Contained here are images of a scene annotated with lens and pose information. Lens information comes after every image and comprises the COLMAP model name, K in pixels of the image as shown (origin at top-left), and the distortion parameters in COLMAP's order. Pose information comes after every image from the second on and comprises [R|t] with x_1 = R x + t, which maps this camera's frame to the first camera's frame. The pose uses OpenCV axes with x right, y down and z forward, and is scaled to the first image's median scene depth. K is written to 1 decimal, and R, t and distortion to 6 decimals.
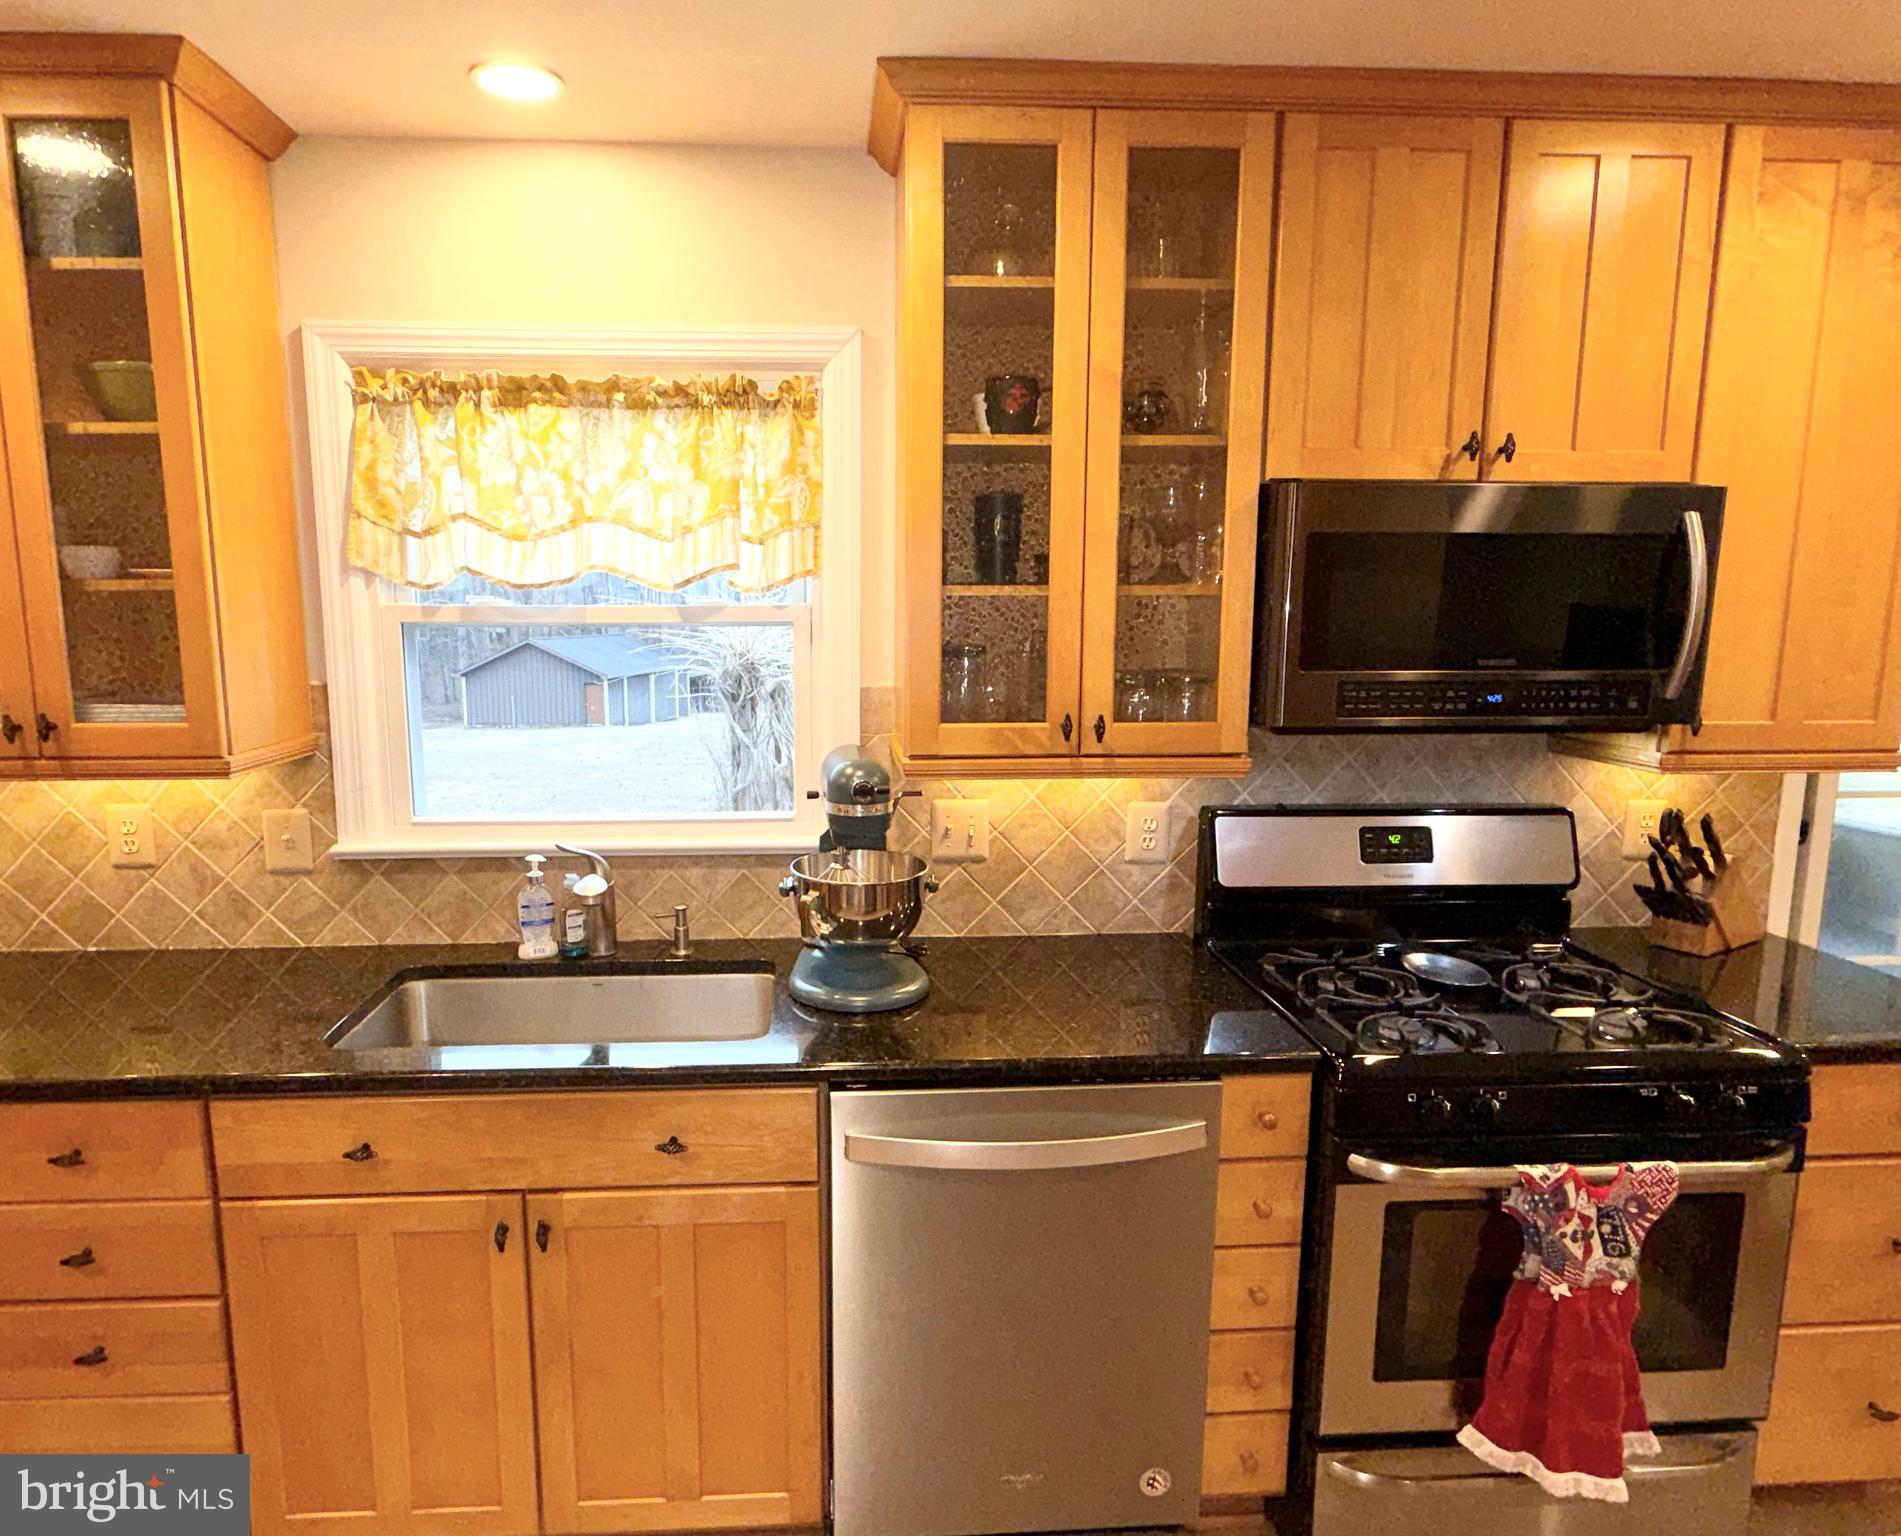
lens RADIAL K [[1112.2, 0, 878.6], [0, 1112.2, 768.1], [0, 0, 1]] dist [0.002087, 0.000545]
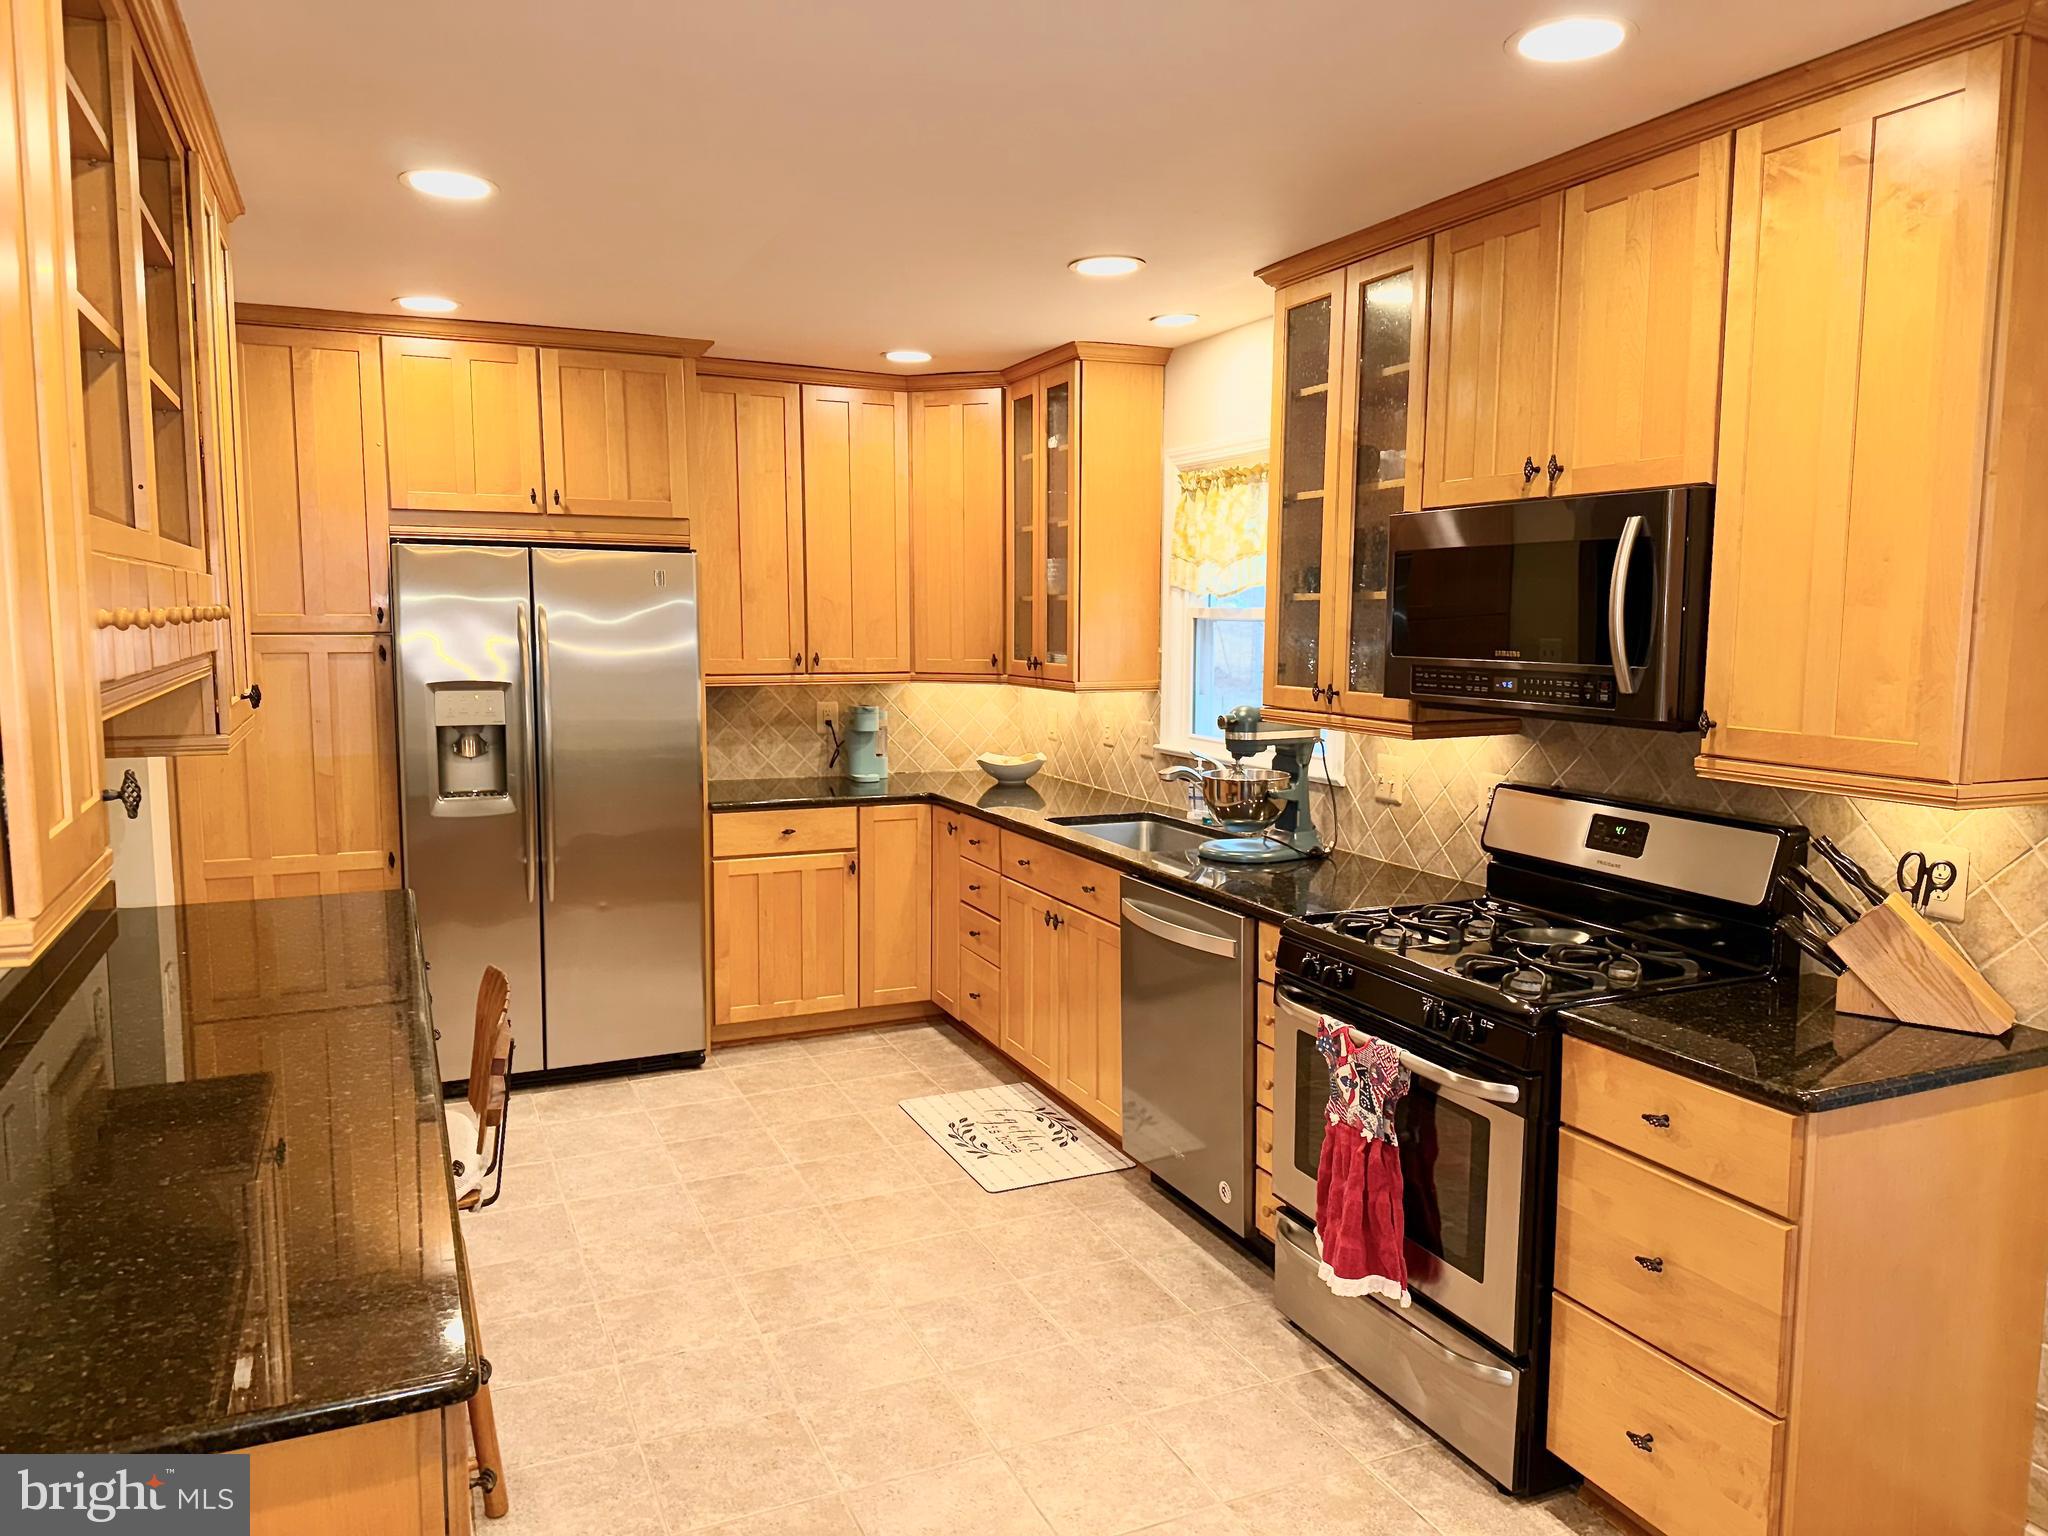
lens RADIAL K [[1428.0, 0, 1043.8], [0, 1428.0, 773.4], [0, 0, 1]] dist [0.175020, -0.313079]
pose [[0.363726, 0.108100, -0.925212, 1.745118], [-0.143924, 0.987838, 0.058837, 0.009944], [0.920320, 0.111760, 0.374861, -0.009170]]
